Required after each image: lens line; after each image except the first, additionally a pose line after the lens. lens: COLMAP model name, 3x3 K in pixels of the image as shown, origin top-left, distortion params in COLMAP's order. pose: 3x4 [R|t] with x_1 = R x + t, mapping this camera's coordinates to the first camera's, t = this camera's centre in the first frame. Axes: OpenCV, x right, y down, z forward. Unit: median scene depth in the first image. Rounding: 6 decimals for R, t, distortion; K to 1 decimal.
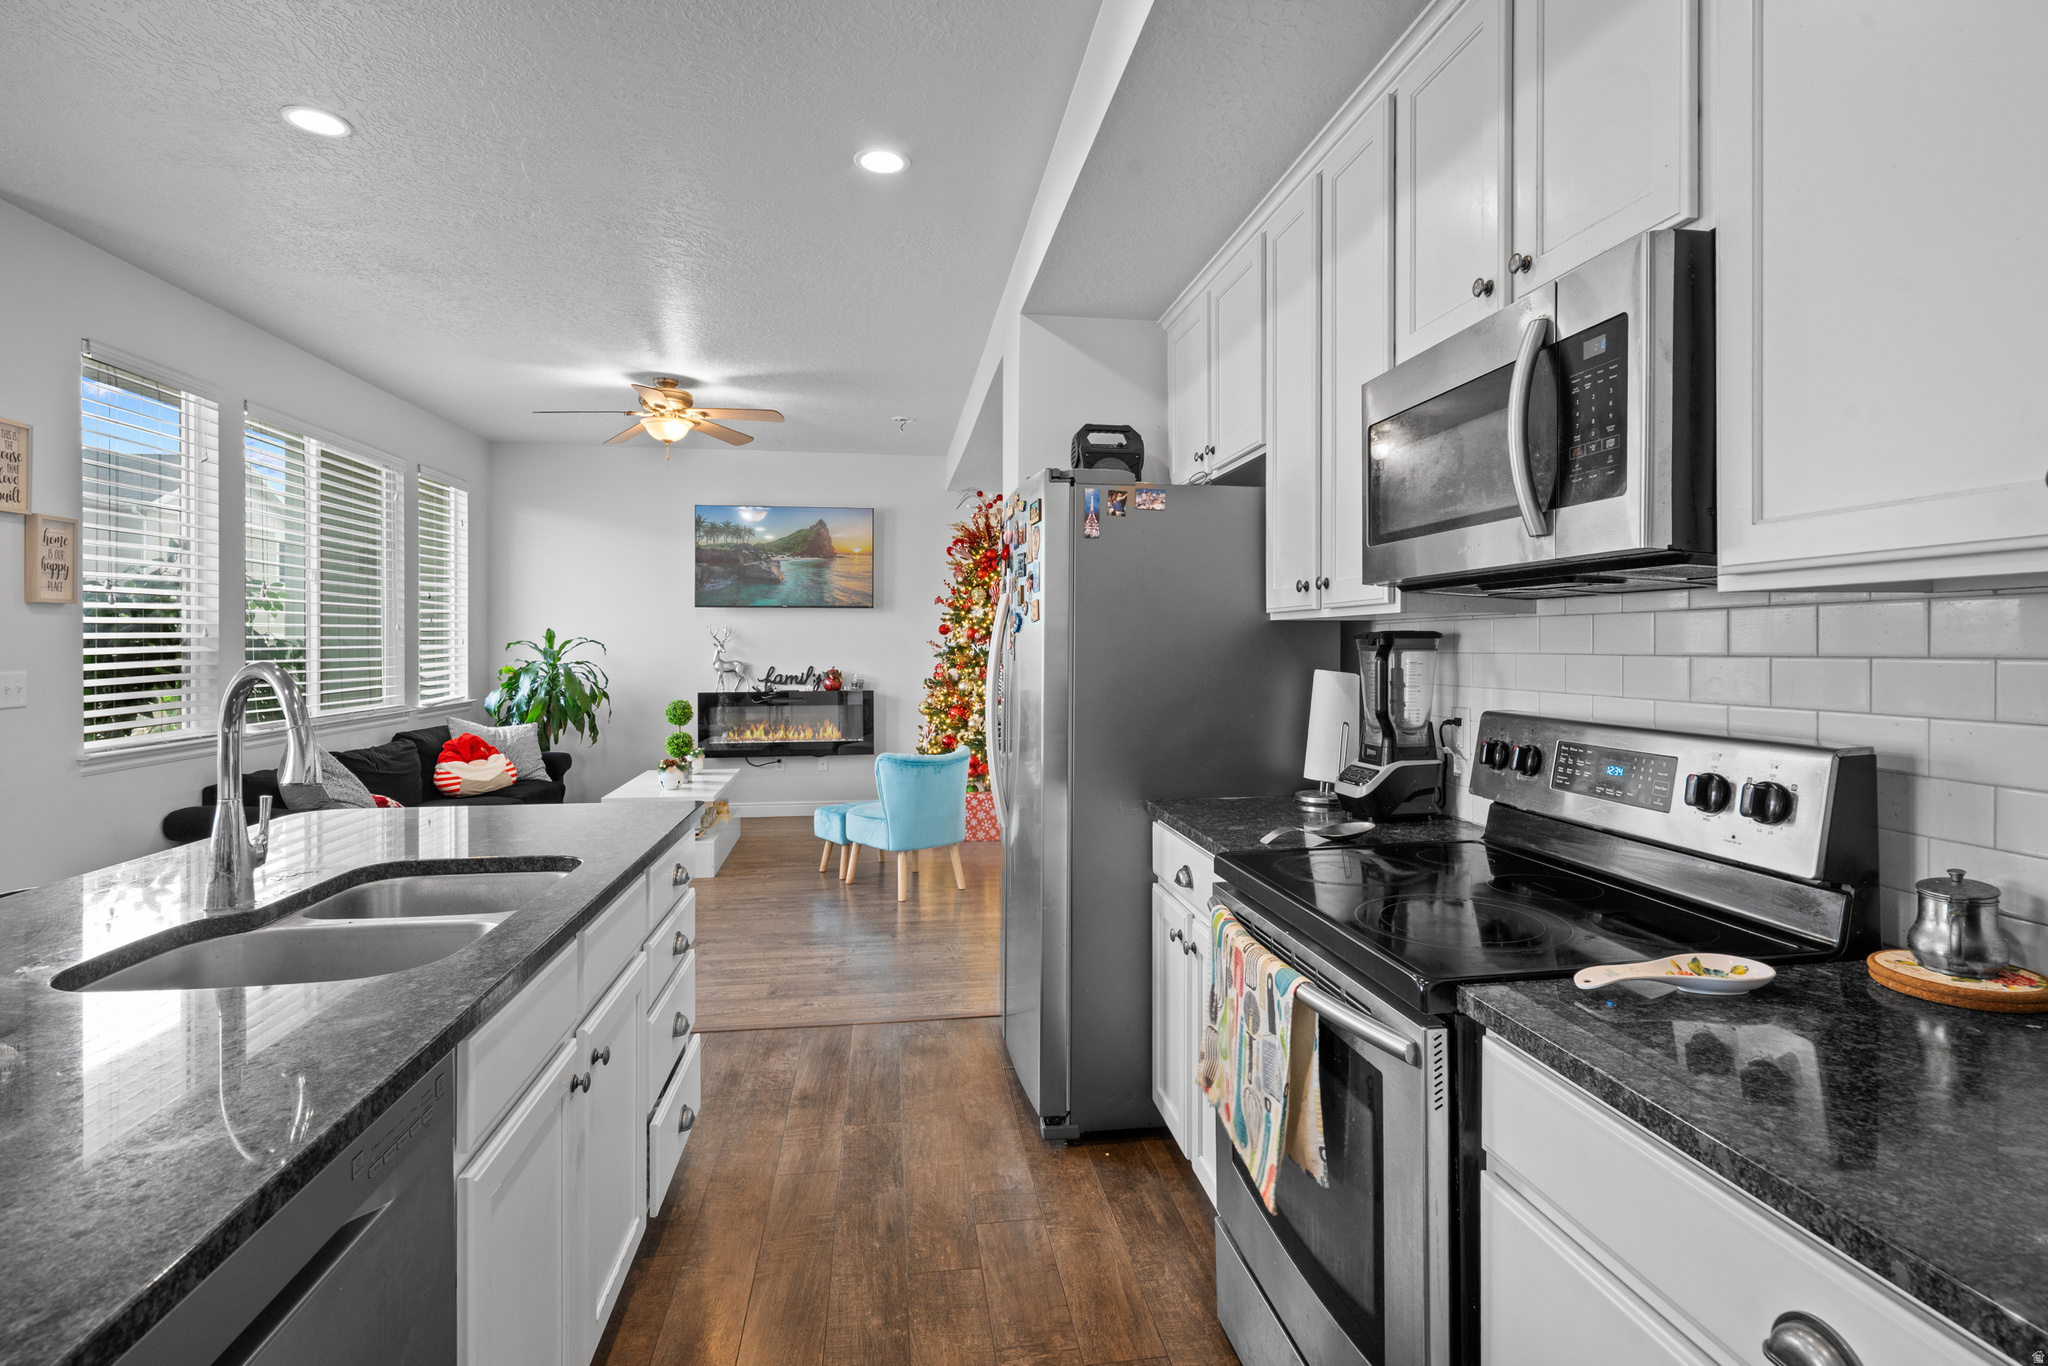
lens RADIAL K [[999.0, 0, 1026.0], [0, 999.0, 643.3], [0, 0, 1]] dist [0.001929, -0.000002]
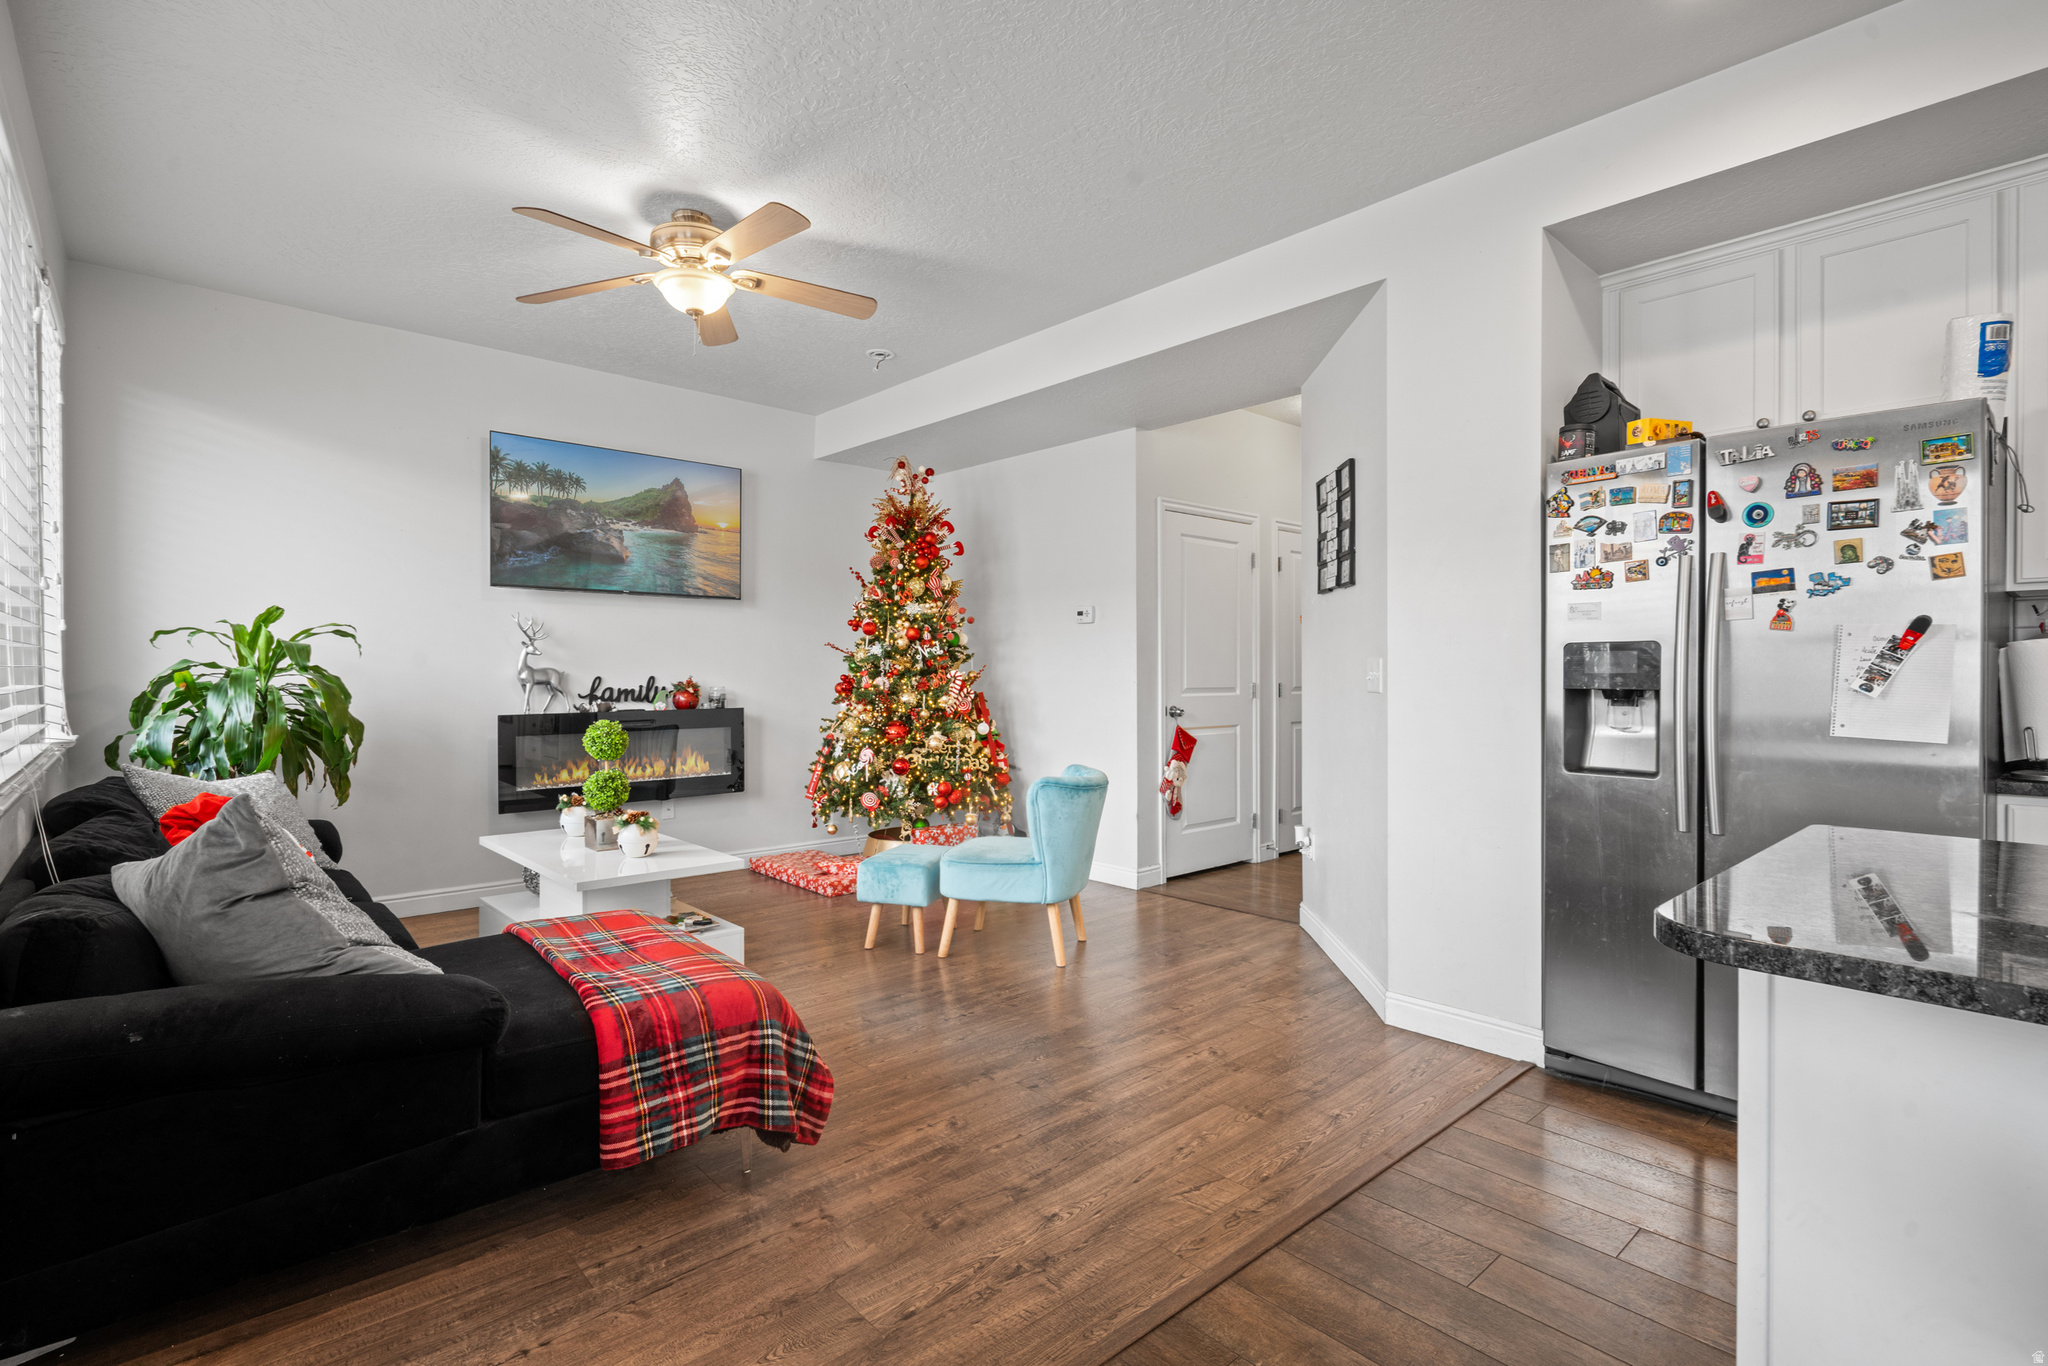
lens RADIAL K [[964.7, 0, 1024.0], [0, 964.7, 683.0], [0, 0, 1]] dist [-0.003472, -0.000232]
pose [[0.829620, -0.003939, 0.558314, -0.425623], [-0.001378, 0.999958, 0.009103, 0.023202], [-0.558326, -0.008321, 0.829580, 0.296466]]
